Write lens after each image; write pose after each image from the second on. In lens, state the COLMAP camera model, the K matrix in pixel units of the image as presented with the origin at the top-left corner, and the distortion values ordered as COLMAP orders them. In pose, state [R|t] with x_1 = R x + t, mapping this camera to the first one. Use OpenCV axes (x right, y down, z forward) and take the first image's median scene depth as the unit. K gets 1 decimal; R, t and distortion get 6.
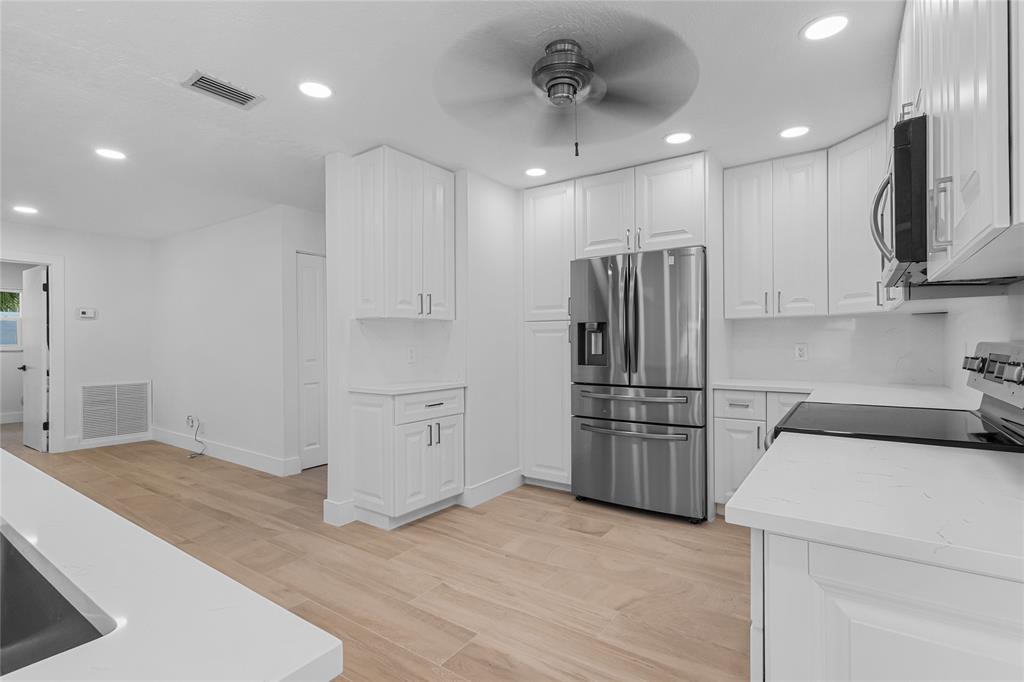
lens RADIAL K [[485.7, 0, 513.3], [0, 485.7, 340.5], [0, 0, 1]] dist [0.005028, -0.000433]
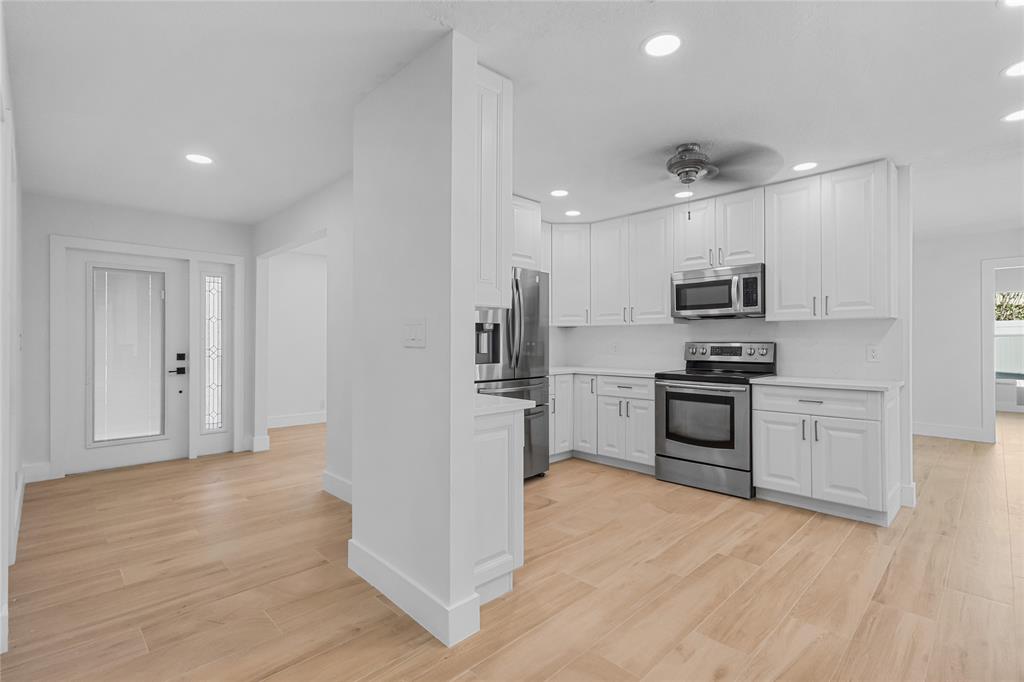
lens RADIAL K [[485.7, 0, 514.6], [0, 485.7, 336.9], [0, 0, 1]] dist [0.005028, -0.000433]
pose [[0.185262, 0.011789, 0.982618, -0.939908], [0.003954, 0.999911, -0.012742, 0.007145], [-0.982681, 0.006246, 0.185199, 0.800950]]
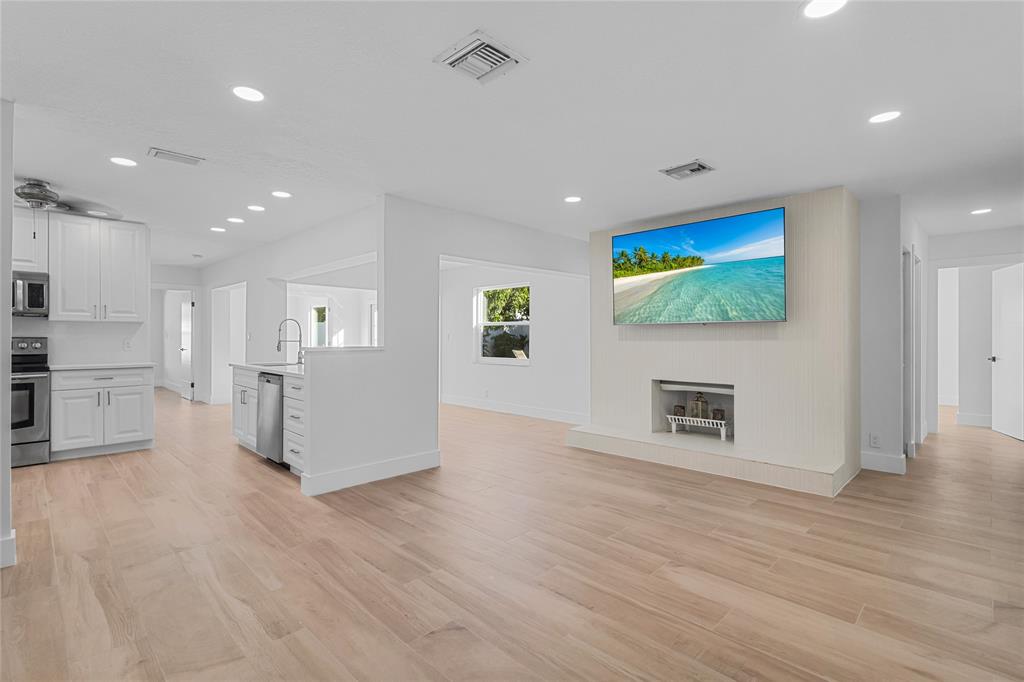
lens RADIAL K [[485.7, 0, 519.9], [0, 485.7, 338.3], [0, 0, 1]] dist [0.005028, -0.000433]
pose [[-0.984020, 0.000027, 0.178057, -1.321070], [0.002111, 0.999931, 0.011516, -0.003804], [-0.178045, 0.011708, -0.983953, 1.606776]]
